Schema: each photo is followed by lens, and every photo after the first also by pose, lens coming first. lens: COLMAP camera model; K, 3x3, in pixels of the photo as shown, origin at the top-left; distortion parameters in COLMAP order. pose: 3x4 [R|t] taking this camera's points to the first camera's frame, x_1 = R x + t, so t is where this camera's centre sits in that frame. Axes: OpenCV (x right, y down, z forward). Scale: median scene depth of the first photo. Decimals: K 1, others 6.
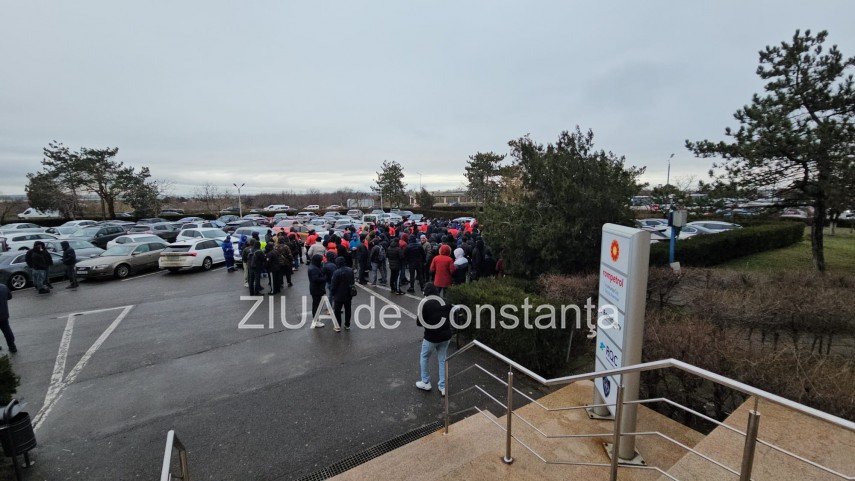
lens RADIAL K [[351.4, 0, 435.5], [0, 351.4, 243.6], [0, 0, 1]] dist [0.000452, -0.000100]
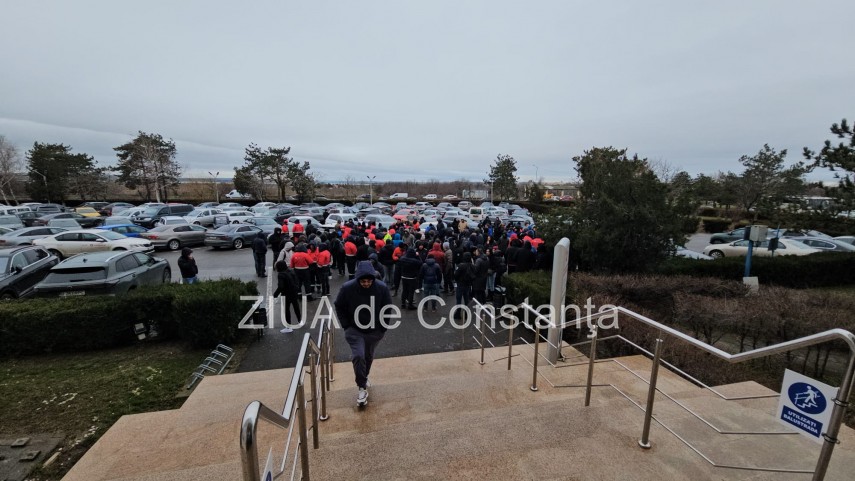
lens RADIAL K [[354.0, 0, 431.8], [0, 354.0, 246.4], [0, 0, 1]] dist [-0.001851, -0.000477]
pose [[0.942161, 0.080456, -0.325361, 0.042470], [-0.068760, 0.996511, 0.047308, -0.004744], [0.328032, -0.022200, 0.944406, -0.068611]]
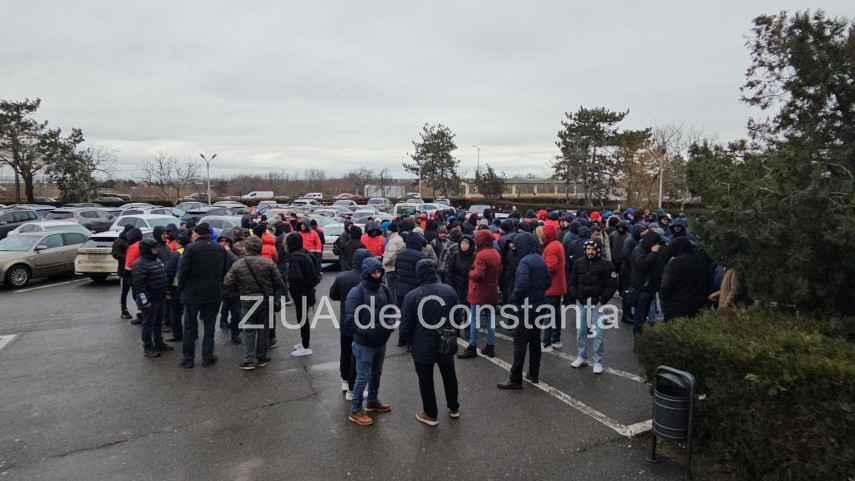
lens RADIAL K [[531.3, 0, 433.9], [0, 531.3, 236.9], [0, 0, 1]] dist [0.001564, -0.001513]
pose [[0.994138, 0.025765, -0.105003, -0.033067], [-0.029850, 0.998850, -0.037518, 0.009154], [0.103916, 0.040433, 0.993764, 0.063710]]
